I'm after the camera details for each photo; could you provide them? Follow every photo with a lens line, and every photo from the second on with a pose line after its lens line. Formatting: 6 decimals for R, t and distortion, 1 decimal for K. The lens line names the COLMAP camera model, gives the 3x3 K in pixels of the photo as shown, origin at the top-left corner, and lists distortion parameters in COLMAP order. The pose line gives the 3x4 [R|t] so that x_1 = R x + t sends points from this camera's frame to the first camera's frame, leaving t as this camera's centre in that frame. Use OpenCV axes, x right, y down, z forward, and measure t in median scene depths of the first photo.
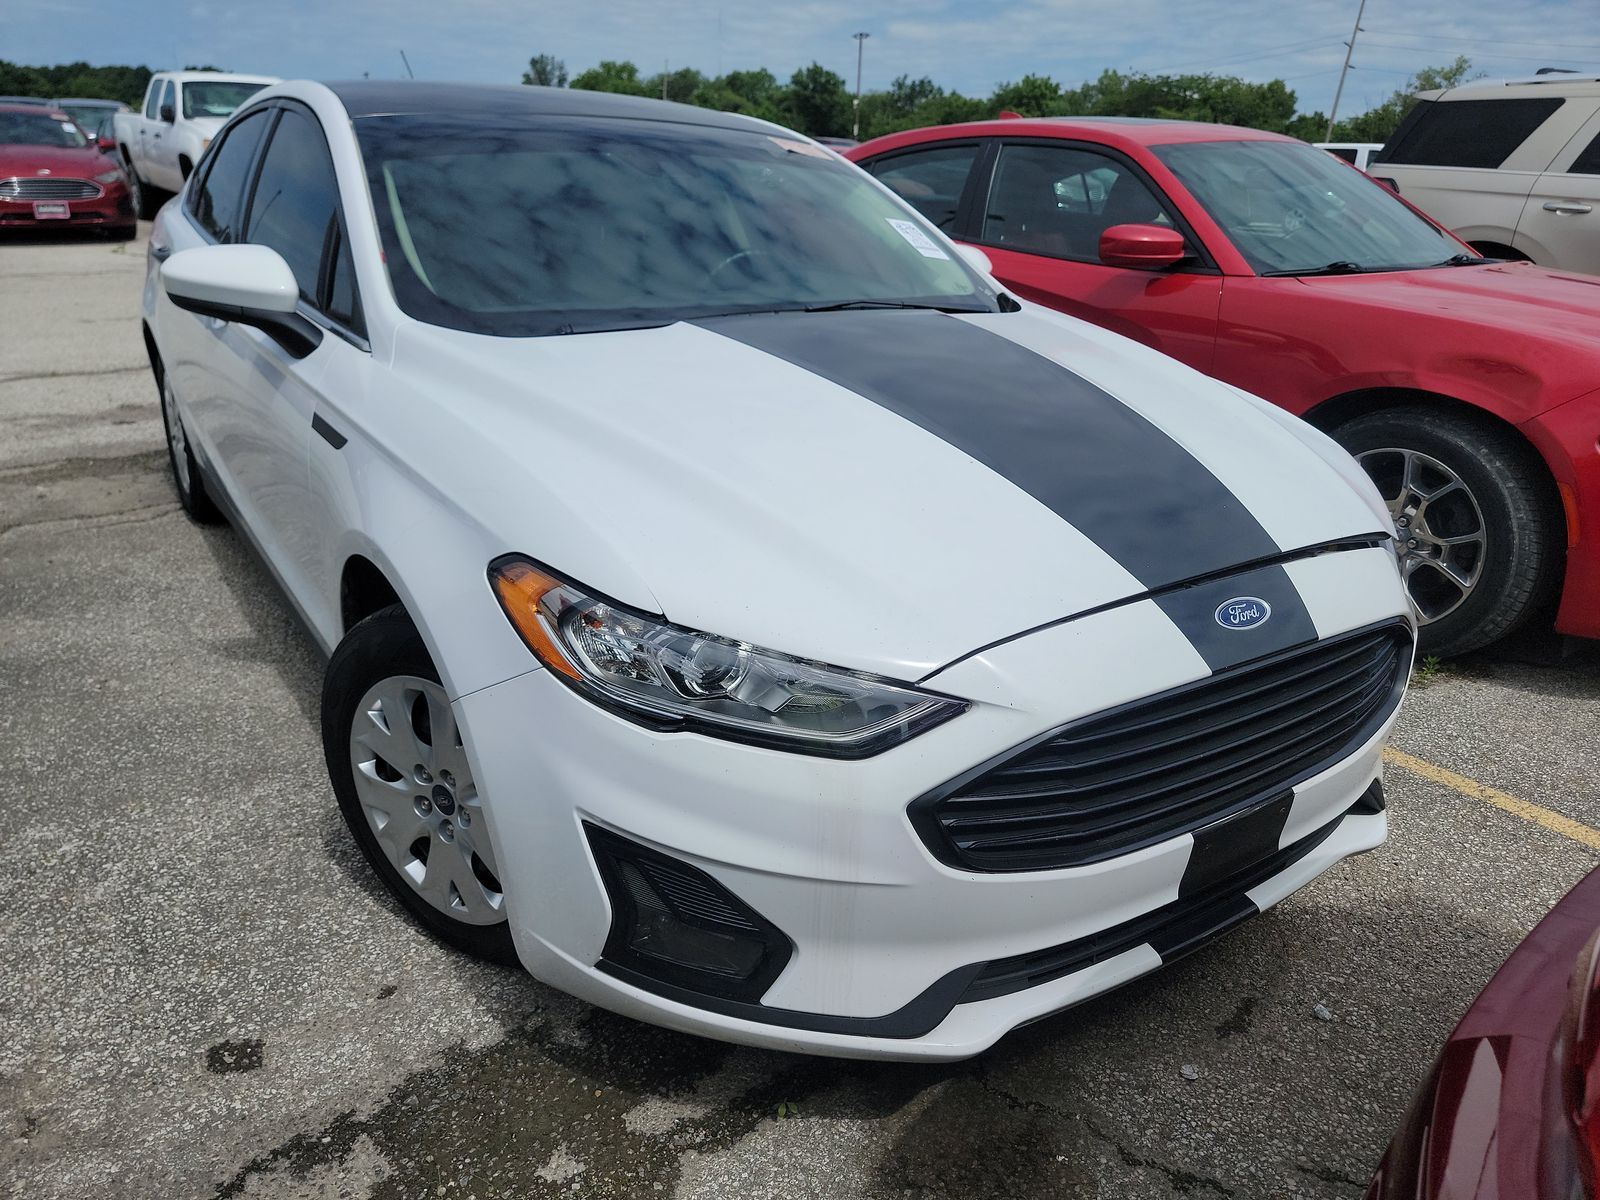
lens RADIAL K [[1107.6, 0, 800.0], [0, 1107.6, 600.0], [0, 0, 1]] dist [0.102111, -0.094360]
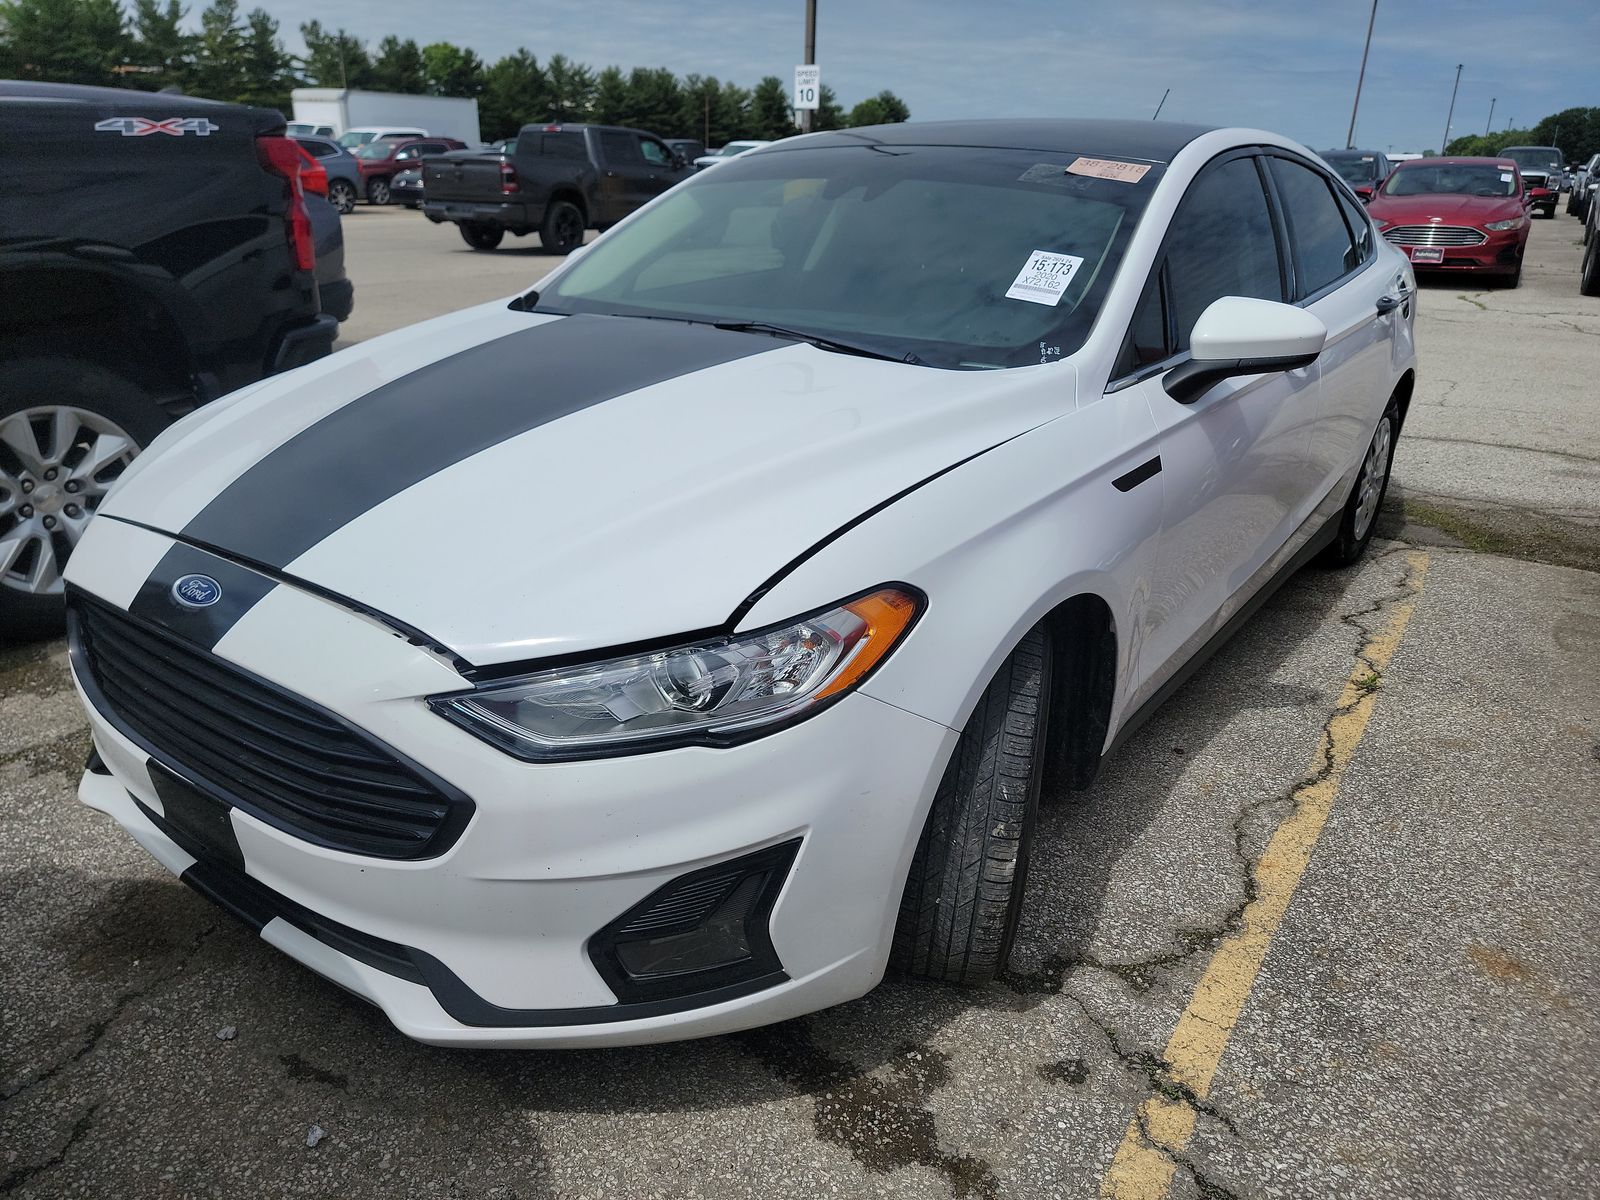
lens RADIAL K [[1123.6, 0, 778.3], [0, 1123.6, 579.2], [0, 0, 1]] dist [0.057466, -0.041594]
pose [[0.327113, 0.307517, -0.893549, 1.426390], [-0.360589, 0.914642, 0.182771, -0.363093], [0.873483, 0.262417, 0.410078, 0.979358]]
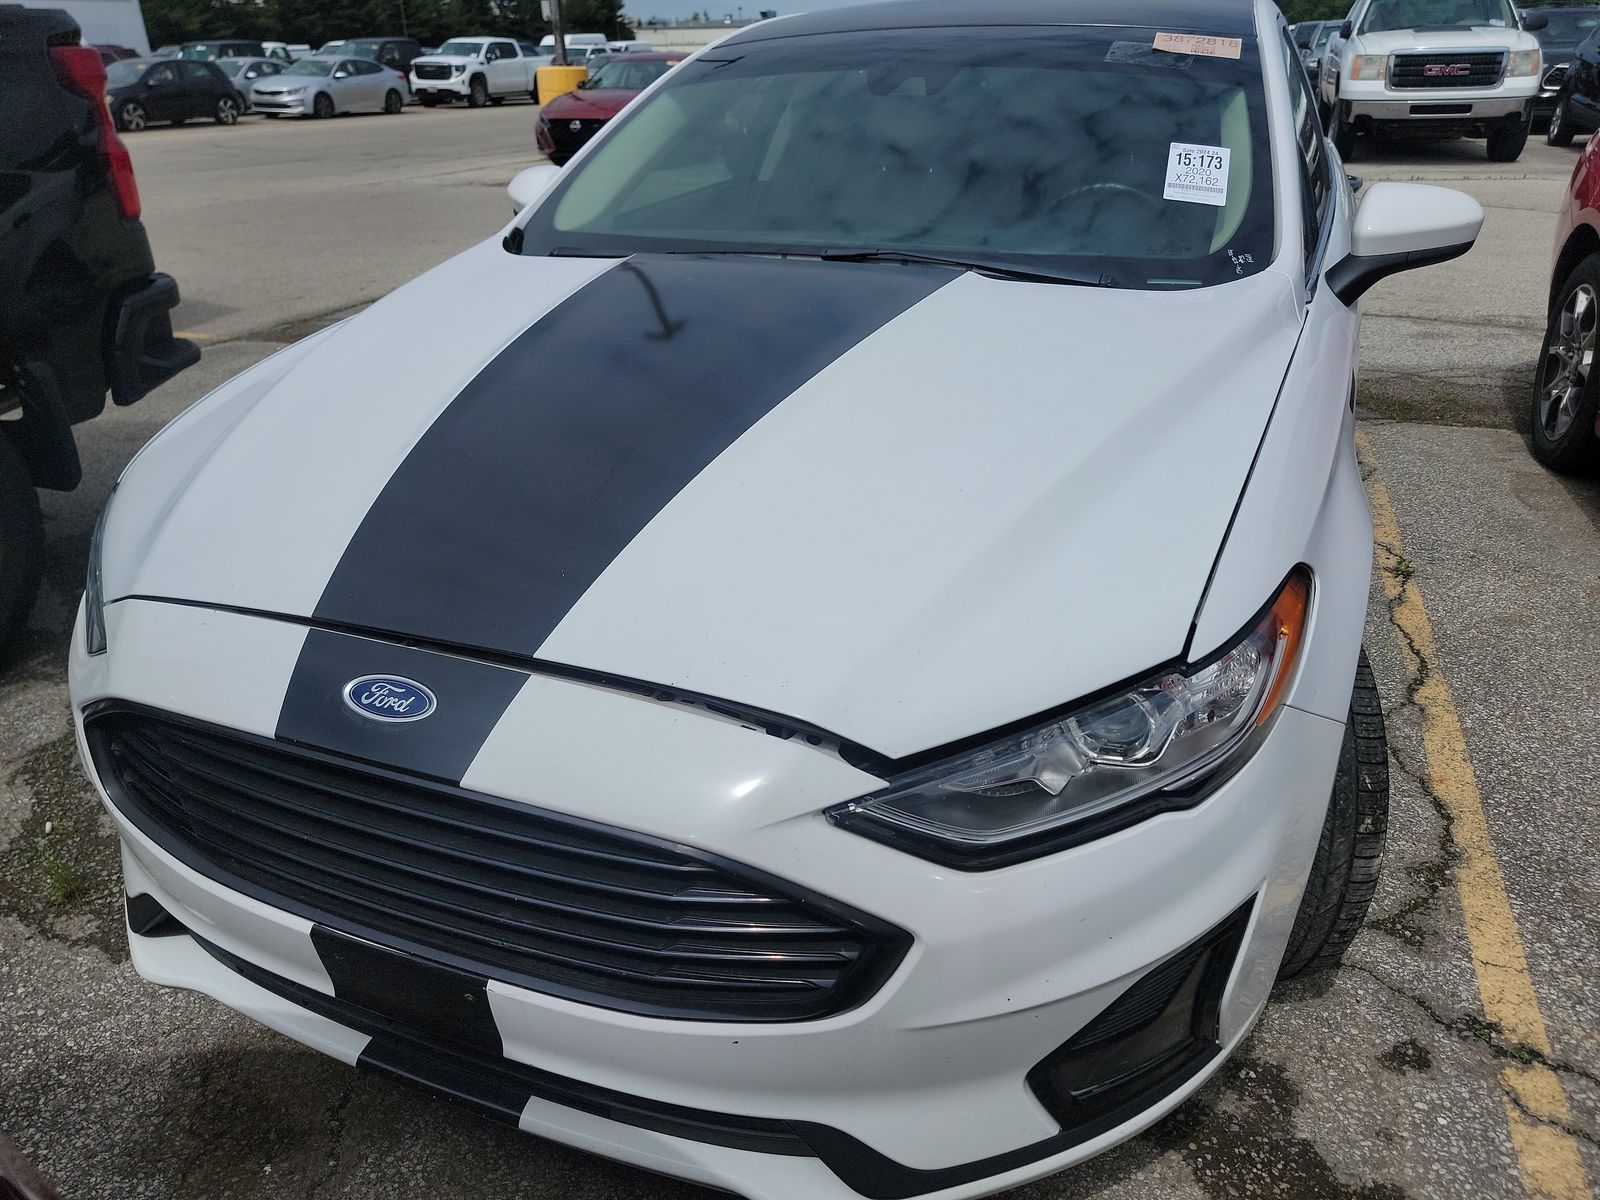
lens RADIAL K [[1118.8, 0, 818.1], [0, 1118.8, 596.8], [0, 0, 1]] dist [0.088317, -0.082542]
pose [[0.549458, 0.326984, -0.768880, 1.041324], [-0.283966, 0.938544, 0.196210, -0.262024], [0.785786, 0.110526, 0.608543, 0.719864]]
